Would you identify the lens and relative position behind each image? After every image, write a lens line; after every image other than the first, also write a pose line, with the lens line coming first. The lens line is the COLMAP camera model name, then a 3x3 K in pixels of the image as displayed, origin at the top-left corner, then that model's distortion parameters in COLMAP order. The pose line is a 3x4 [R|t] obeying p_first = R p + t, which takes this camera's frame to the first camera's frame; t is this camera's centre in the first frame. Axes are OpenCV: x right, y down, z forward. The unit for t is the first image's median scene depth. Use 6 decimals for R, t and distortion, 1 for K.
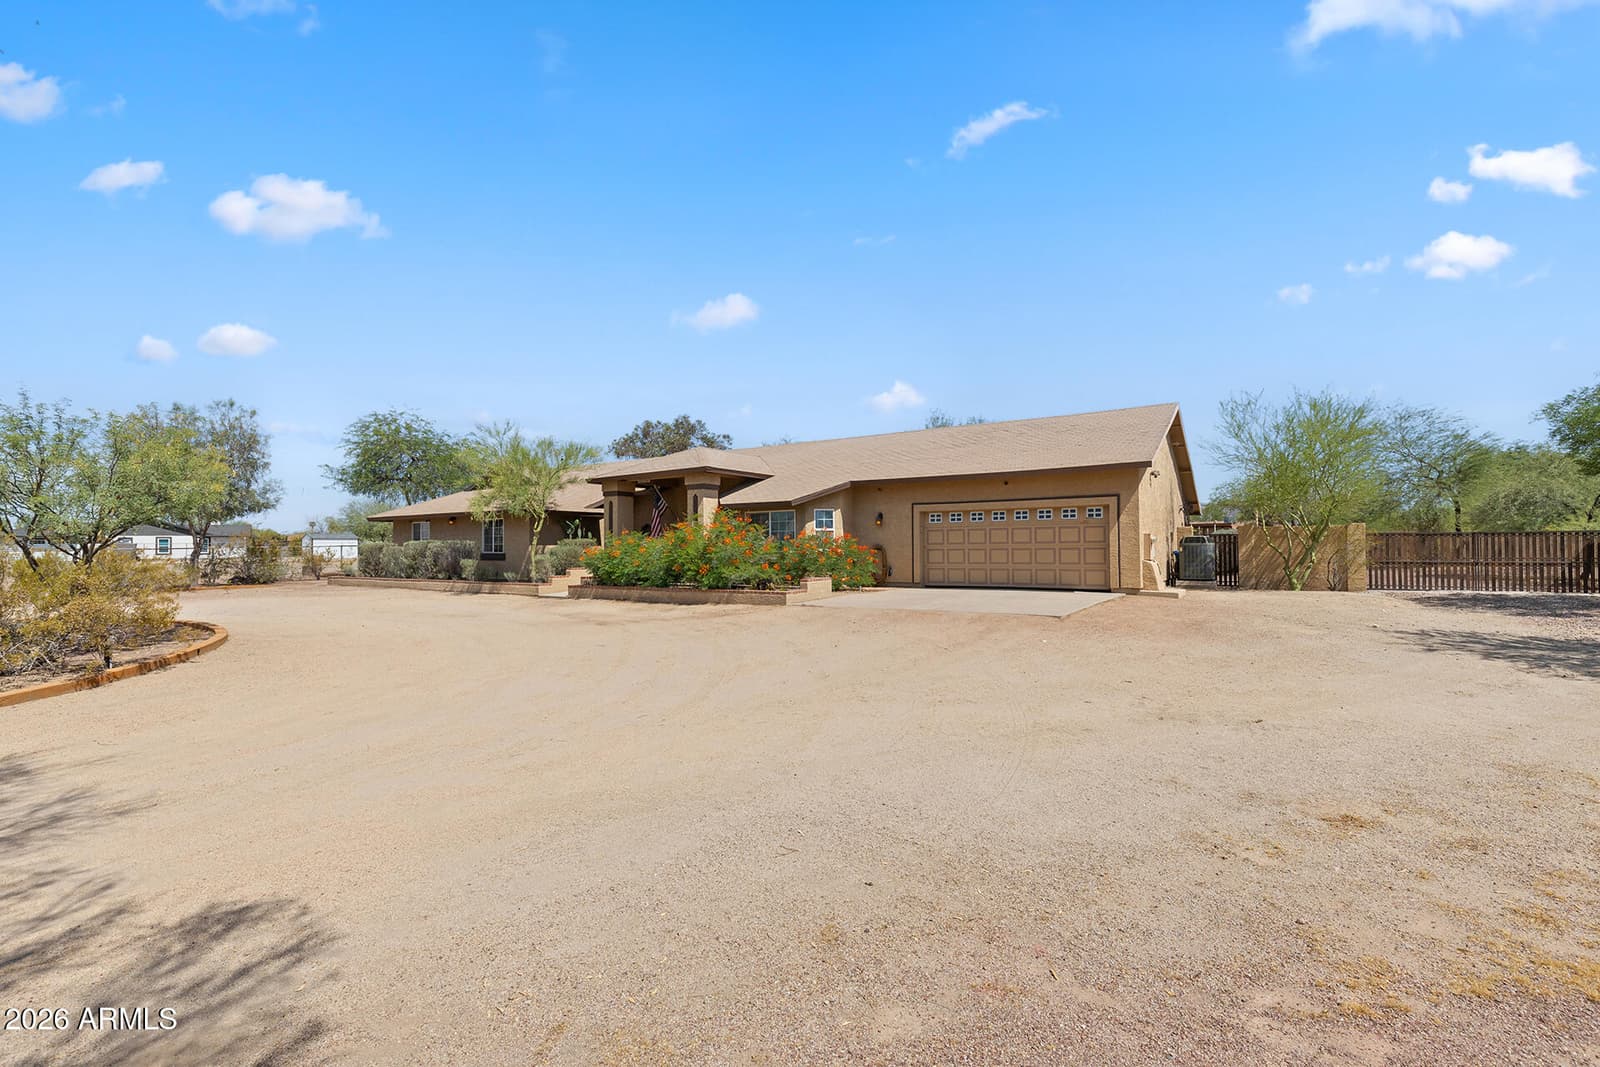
lens RADIAL K [[720.1, 0, 799.9], [0, 720.1, 543.1], [0, 0, 1]] dist [0.012782, -0.000213]
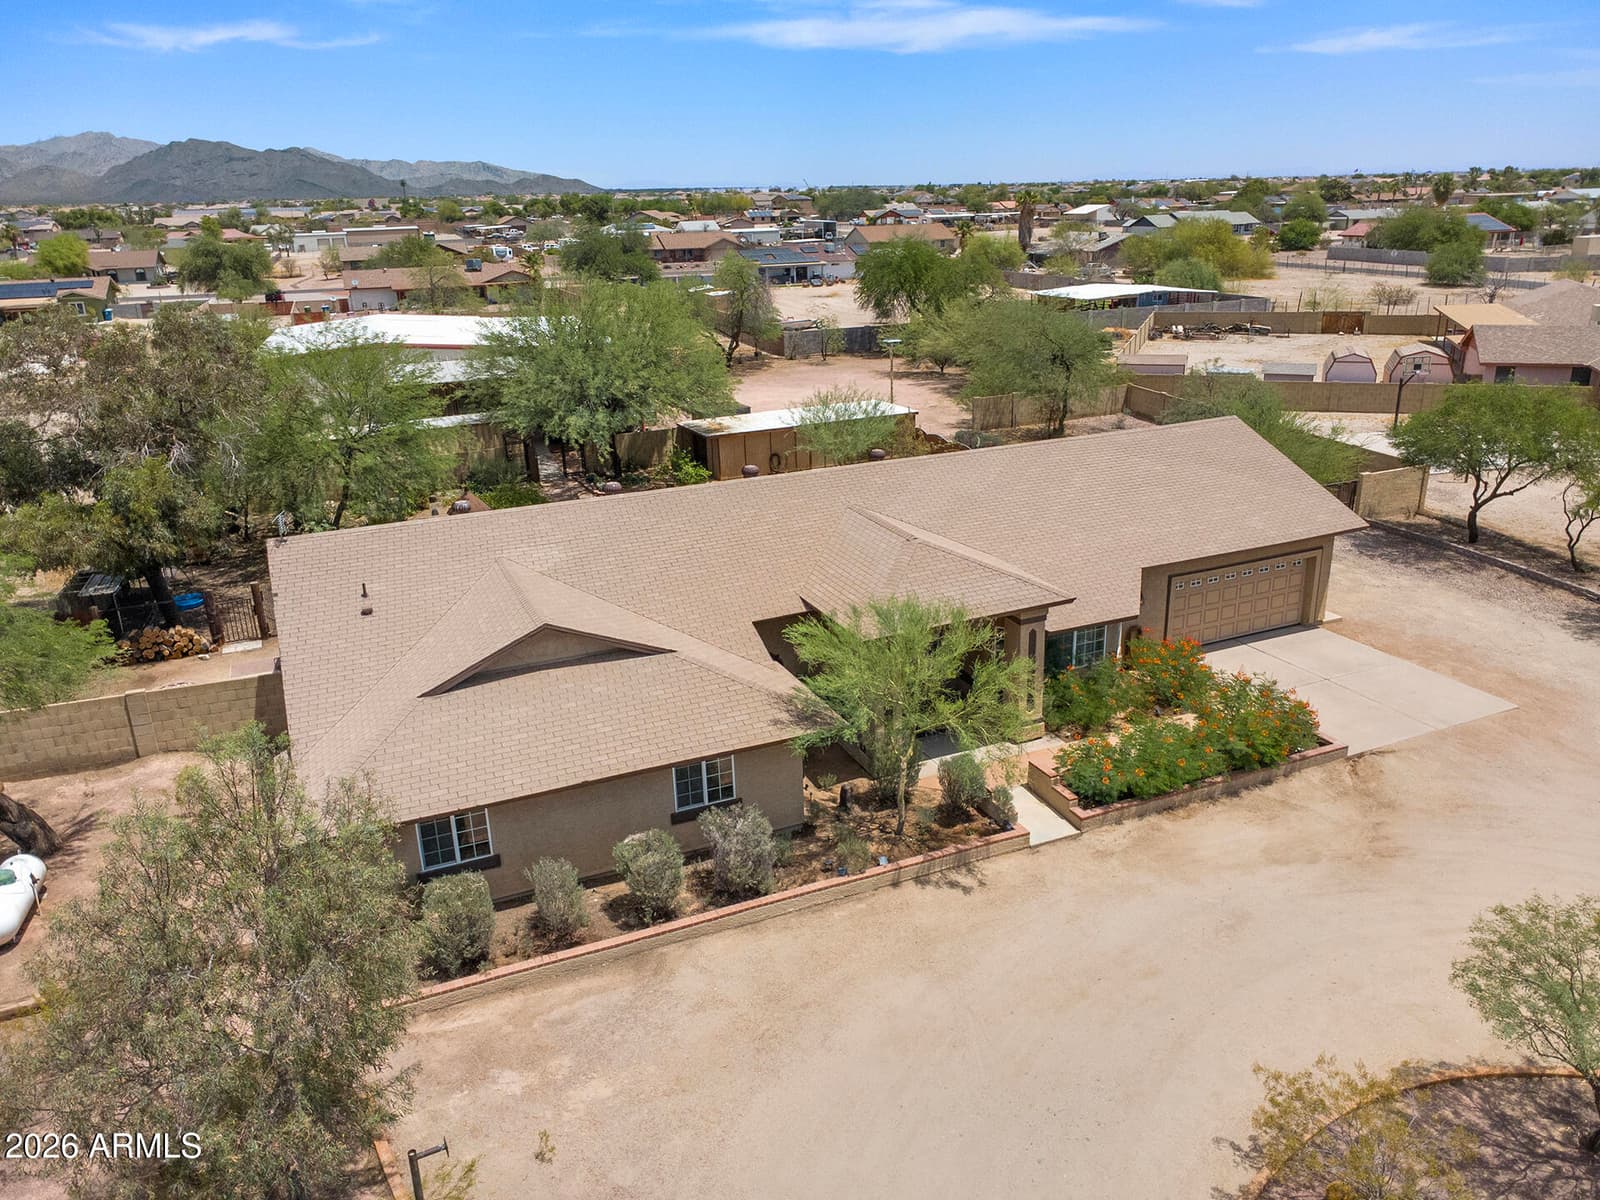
lens RADIAL K [[1158.8, 0, 799.0], [0, 1158.8, 605.6], [0, 0, 1]] dist [0.002524, 0.001659]
pose [[0.533019, -0.292380, 0.793980, -1.217581], [0.020085, 0.942504, 0.333590, -0.495091], [-0.845865, -0.161863, 0.508245, 0.595941]]
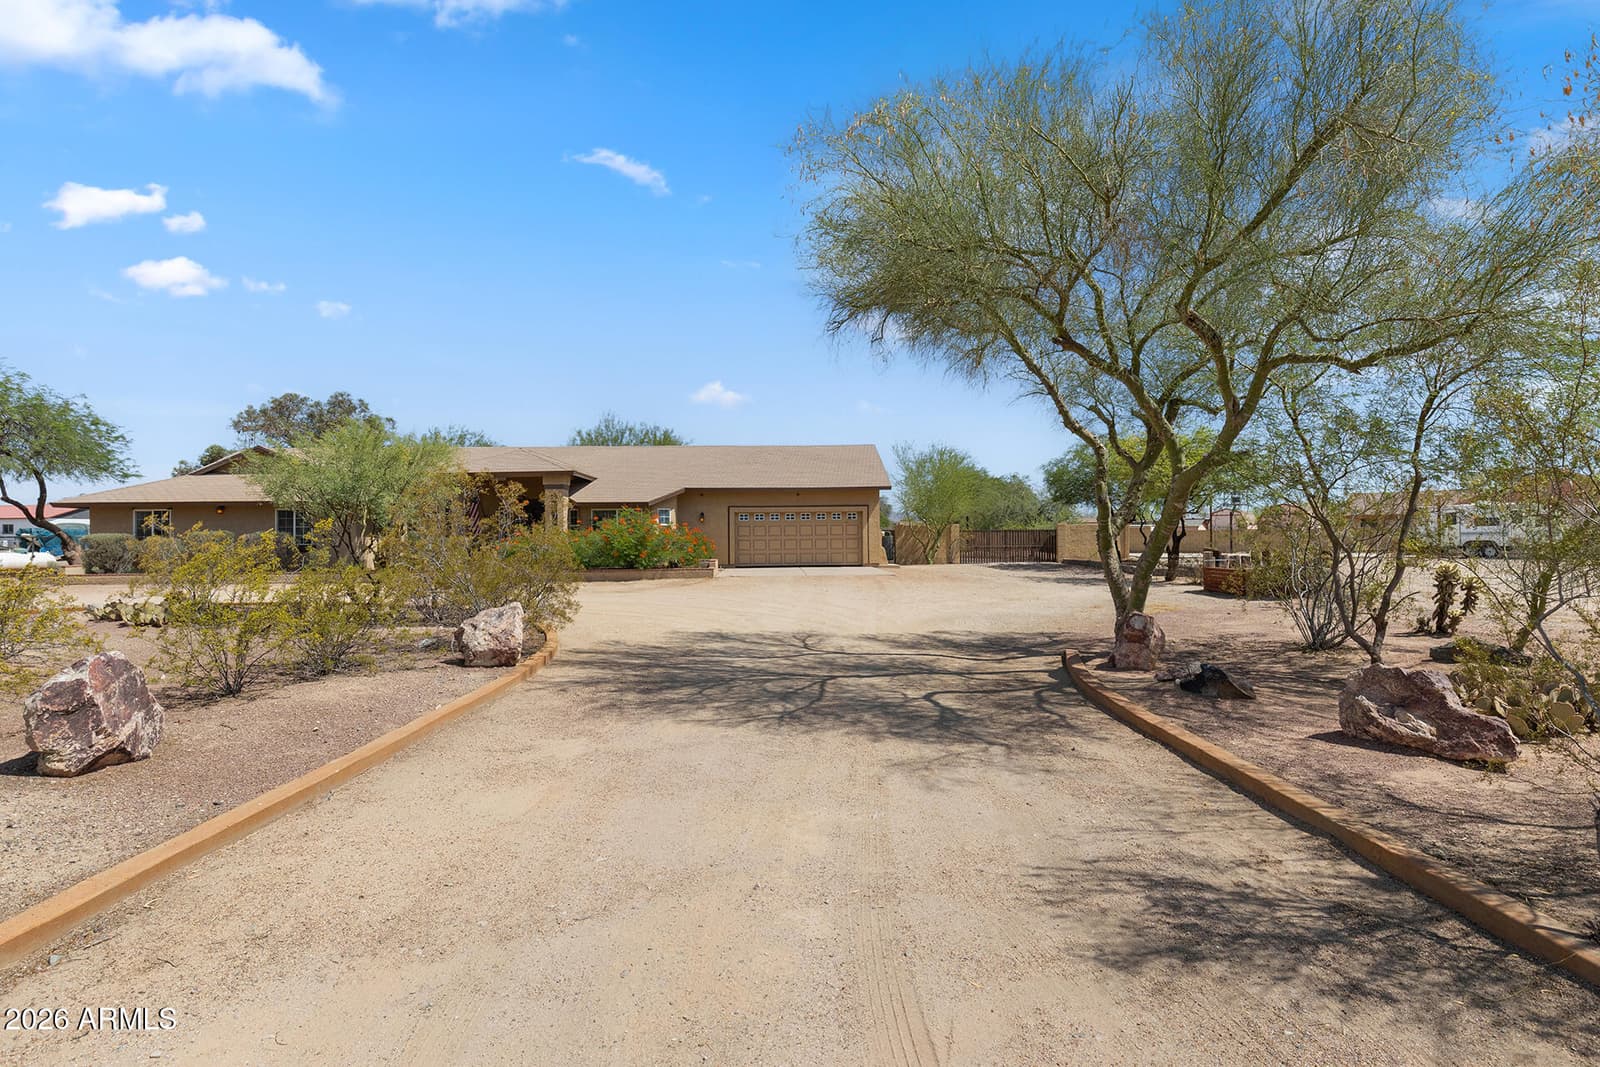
lens RADIAL K [[720.1, 0, 815.5], [0, 720.1, 536.7], [0, 0, 1]] dist [0.012782, -0.000213]
pose [[0.819417, 0.003116, 0.573190, -0.457418], [-0.003682, 0.999993, -0.000173, 0.002148], [-0.573187, -0.001969, 0.819423, -0.197803]]
